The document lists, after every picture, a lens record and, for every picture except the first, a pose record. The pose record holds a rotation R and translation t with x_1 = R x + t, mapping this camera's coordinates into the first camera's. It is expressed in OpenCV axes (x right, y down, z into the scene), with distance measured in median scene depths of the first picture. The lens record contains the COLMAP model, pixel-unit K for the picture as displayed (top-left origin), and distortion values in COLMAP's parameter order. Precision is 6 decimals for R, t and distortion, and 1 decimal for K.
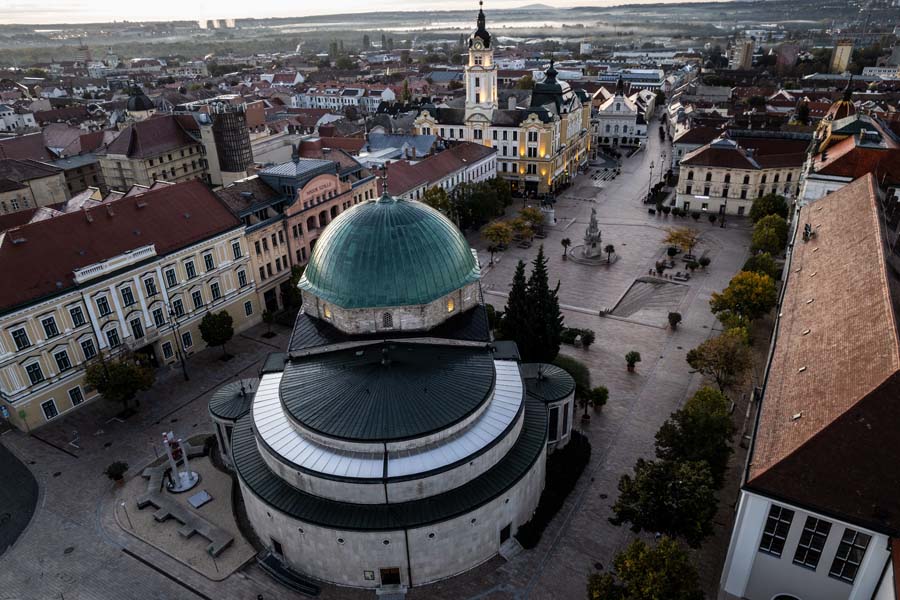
lens RADIAL K [[589.2, 0, 450.0], [0, 589.2, 300.0], [0, 0, 1]] dist [-0.067222, 0.052702]
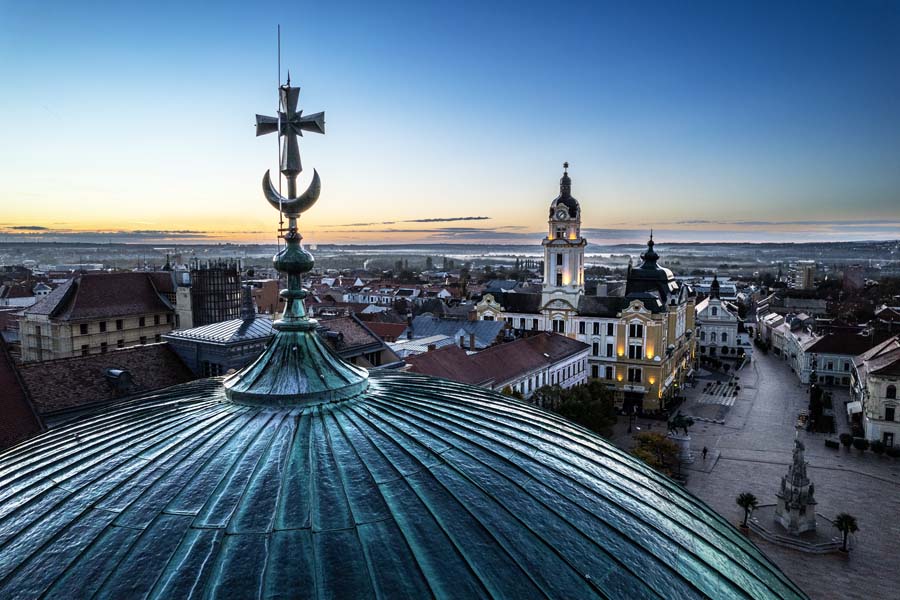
lens RADIAL K [[589.2, 0, 450.0], [0, 589.2, 300.0], [0, 0, 1]] dist [-0.067222, 0.052702]
pose [[0.994935, 0.037511, -0.093255, -0.021618], [-0.067698, 0.935852, -0.345829, -0.047790], [0.074300, 0.350391, 0.933652, 0.289286]]
